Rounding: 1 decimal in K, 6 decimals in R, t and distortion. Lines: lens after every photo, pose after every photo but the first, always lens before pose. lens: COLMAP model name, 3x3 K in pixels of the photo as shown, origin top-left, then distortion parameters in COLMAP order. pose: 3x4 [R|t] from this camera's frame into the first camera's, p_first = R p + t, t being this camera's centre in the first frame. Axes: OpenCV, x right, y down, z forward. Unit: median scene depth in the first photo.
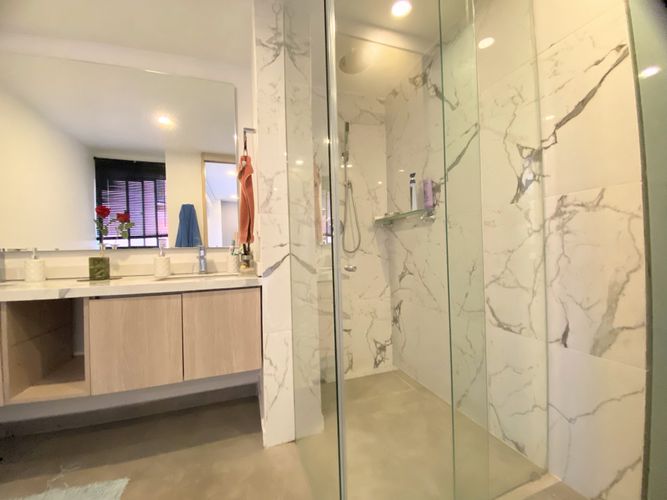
lens RADIAL K [[269.4, 0, 335.3], [0, 269.4, 248.6], [0, 0, 1]] dist [0.008798, -0.014422]
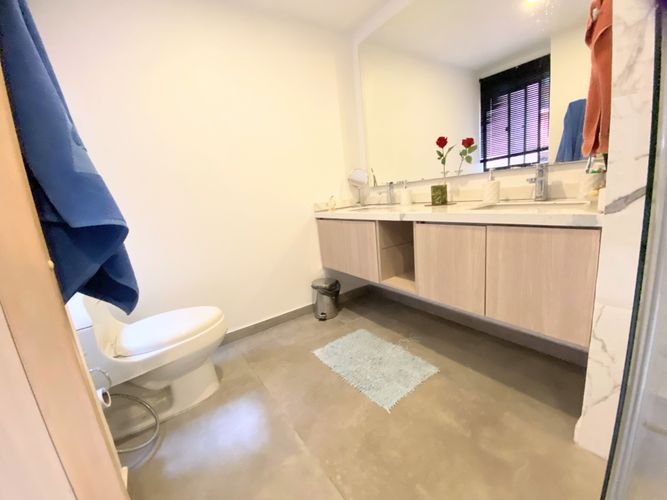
lens RADIAL K [[269.4, 0, 333.0], [0, 269.4, 249.2], [0, 0, 1]] dist [0.008798, -0.014422]
pose [[0.262709, 0.196064, -0.944745, 0.141817], [0.104828, 0.967541, 0.229945, -0.015855], [0.959164, -0.159445, 0.233628, 0.264783]]
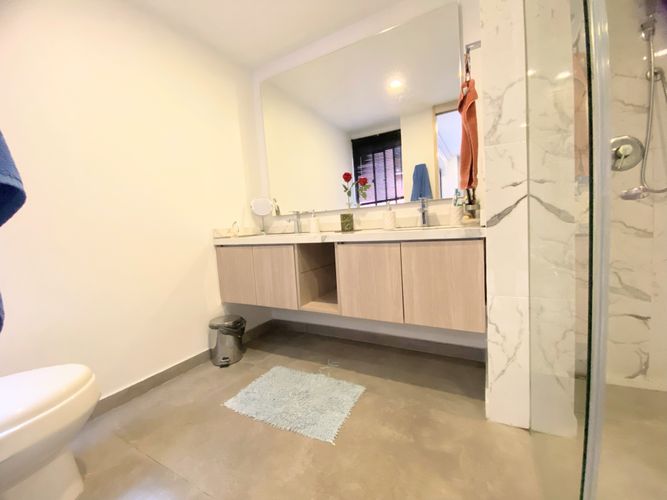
lens RADIAL K [[269.4, 0, 333.7], [0, 269.4, 249.8], [0, 0, 1]] dist [0.008798, -0.014422]
pose [[0.665405, 0.048422, -0.744910, 0.033833], [0.055782, 0.991878, 0.114304, 0.053394], [0.744395, -0.117611, 0.657300, 0.104026]]
